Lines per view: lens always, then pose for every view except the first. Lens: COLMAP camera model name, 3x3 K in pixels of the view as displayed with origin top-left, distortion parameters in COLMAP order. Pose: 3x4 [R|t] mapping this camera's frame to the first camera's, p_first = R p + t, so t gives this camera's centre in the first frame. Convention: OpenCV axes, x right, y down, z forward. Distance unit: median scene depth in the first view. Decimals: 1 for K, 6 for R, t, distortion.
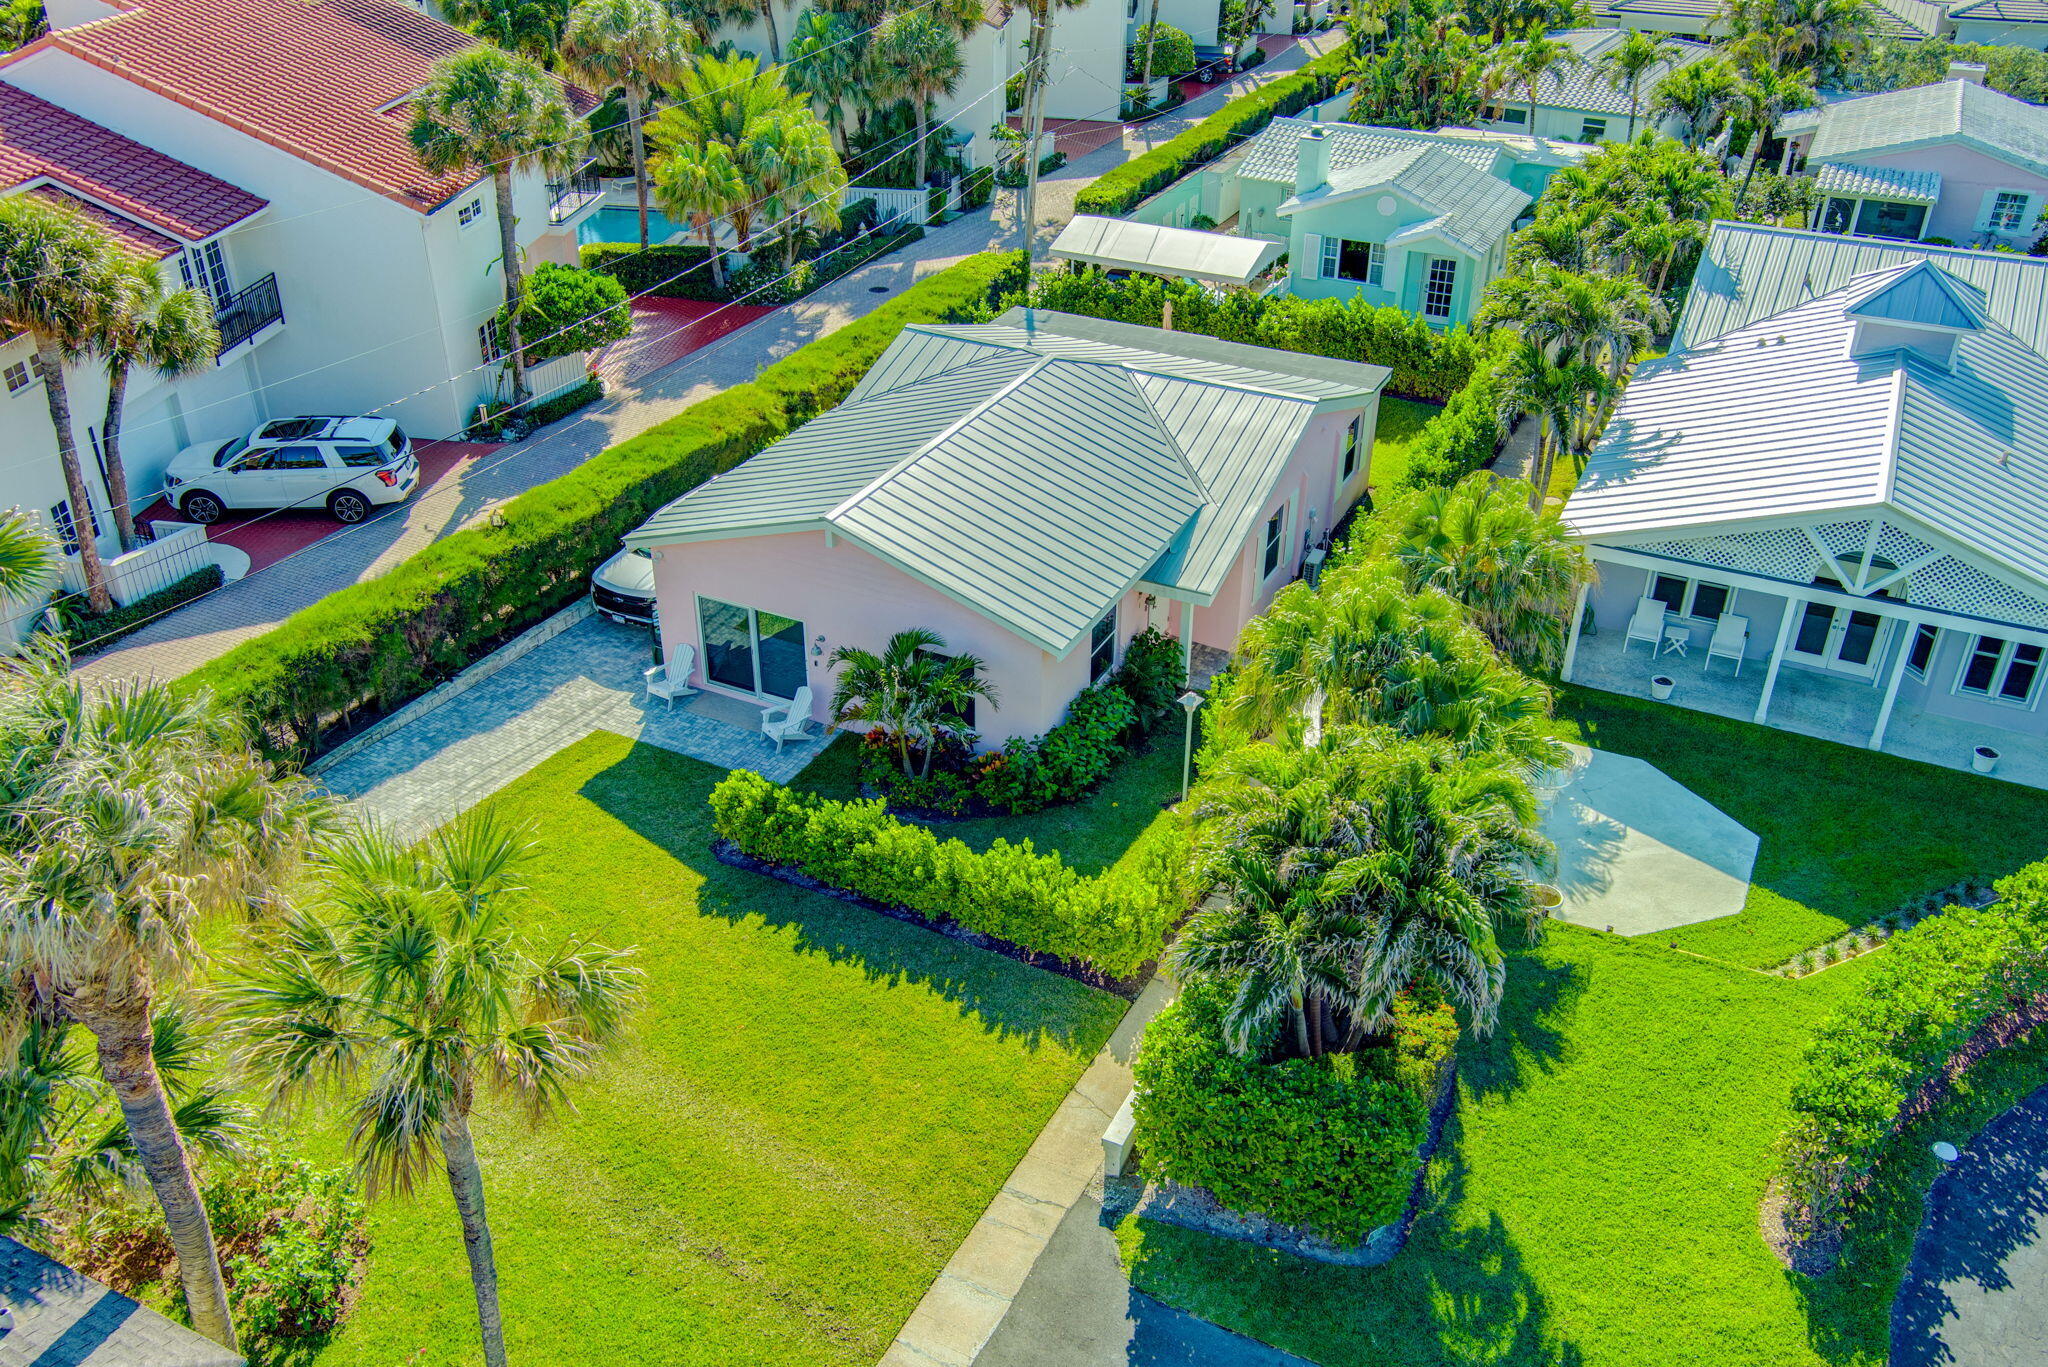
lens RADIAL K [[1690.5, 0, 1024.0], [0, 1690.5, 683.5], [0, 0, 1]] dist [0.012926, 0.007205]
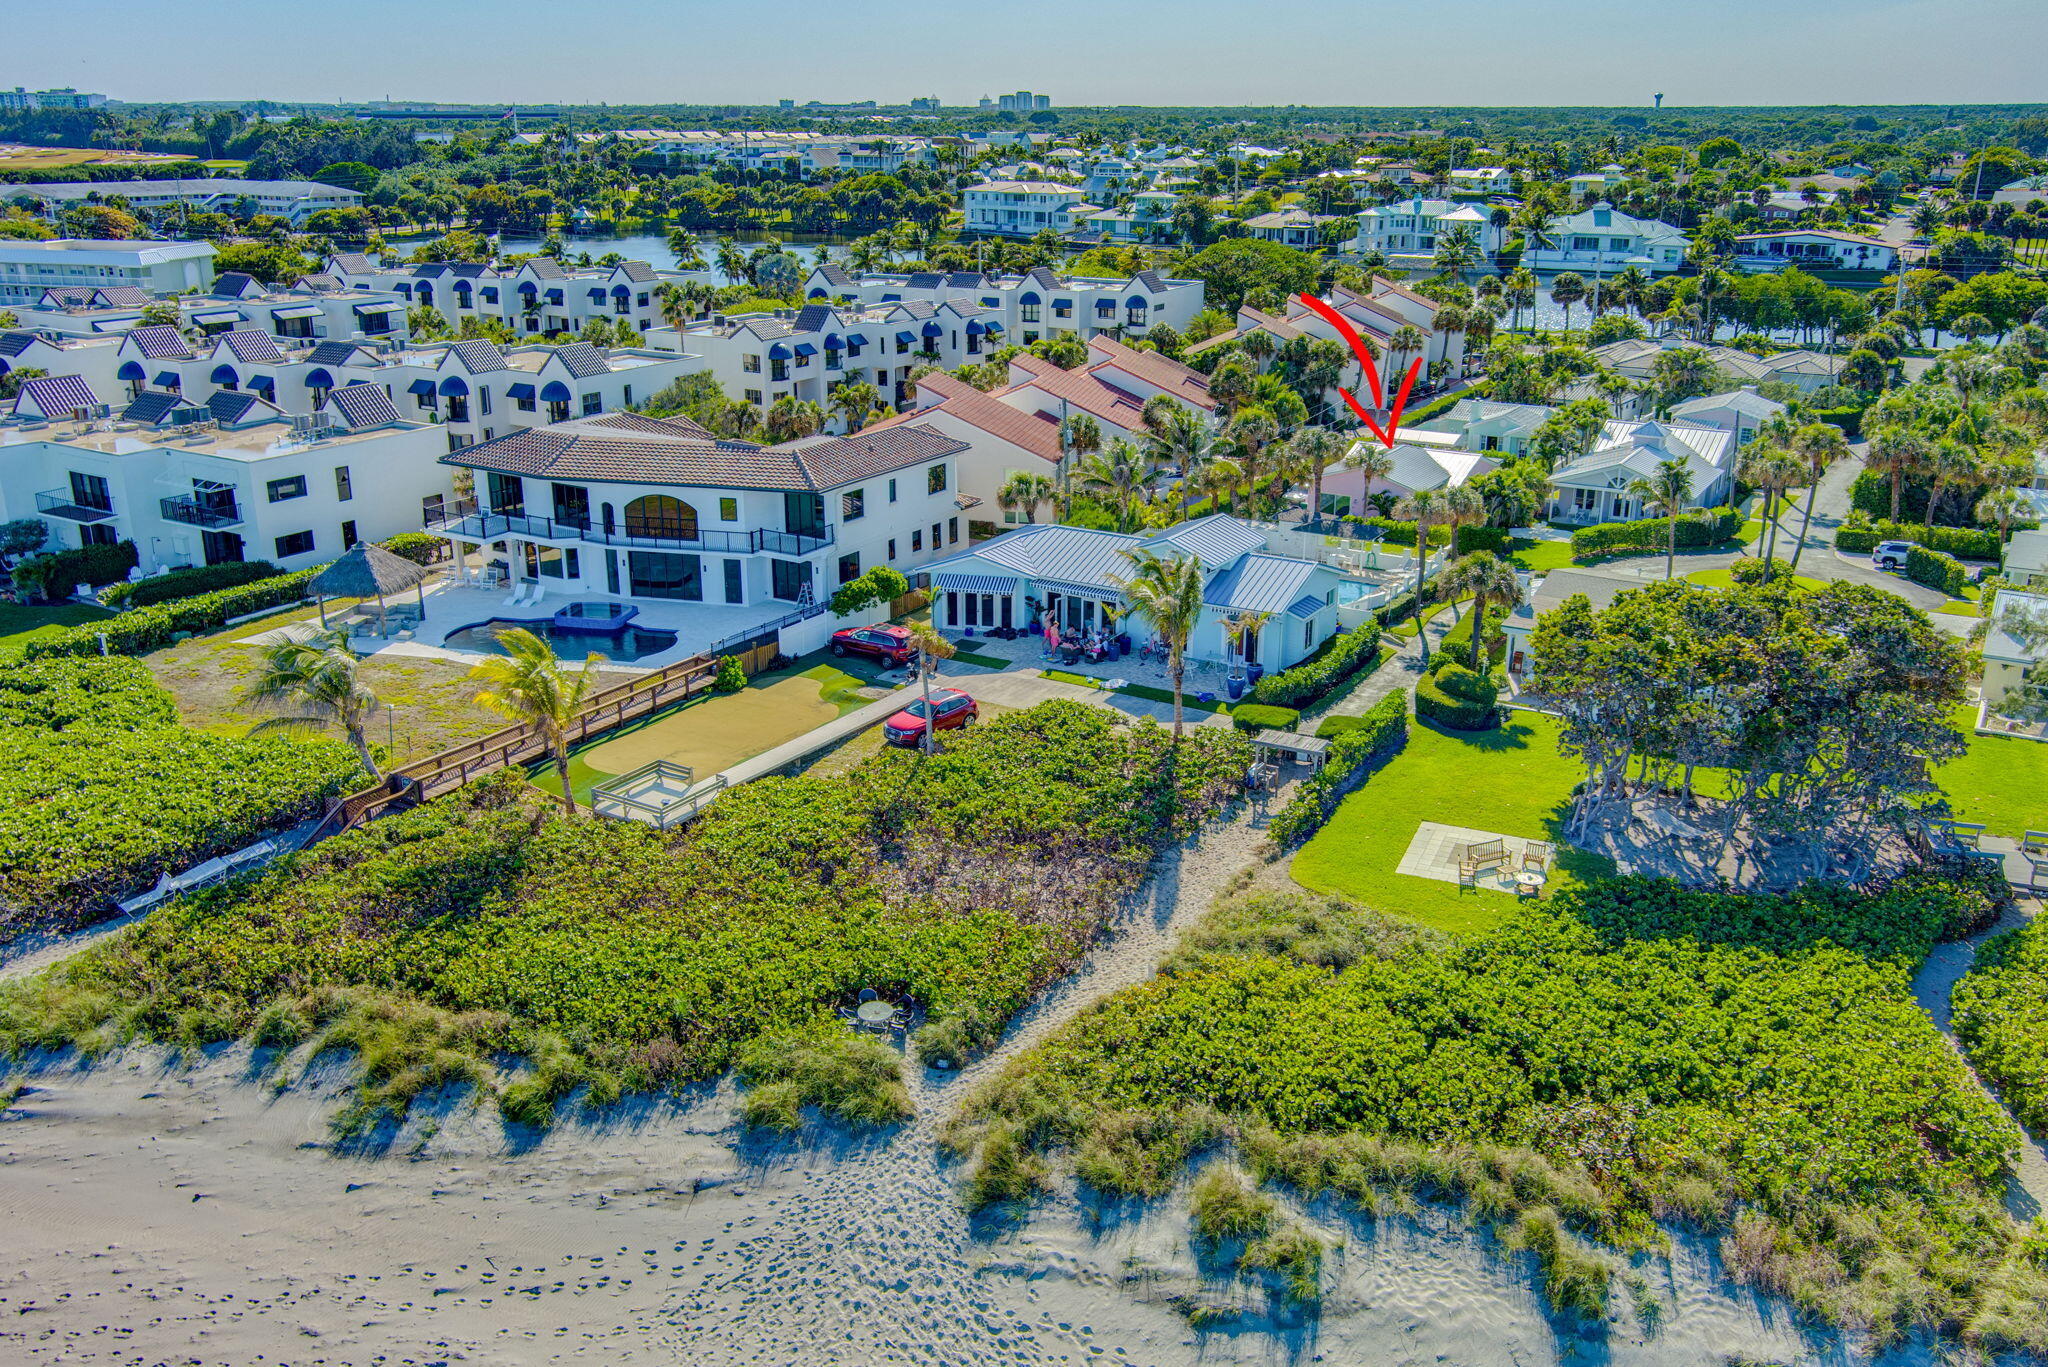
lens RADIAL K [[1718.8, 0, 1016.8], [0, 1718.8, 643.5], [0, 0, 1]] dist [0.010067, 0.011019]
pose [[0.995749, 0.018932, -0.090145, -0.361953], [-0.039319, 0.972370, -0.230109, 0.845829], [0.083298, 0.232675, 0.968981, -1.945215]]
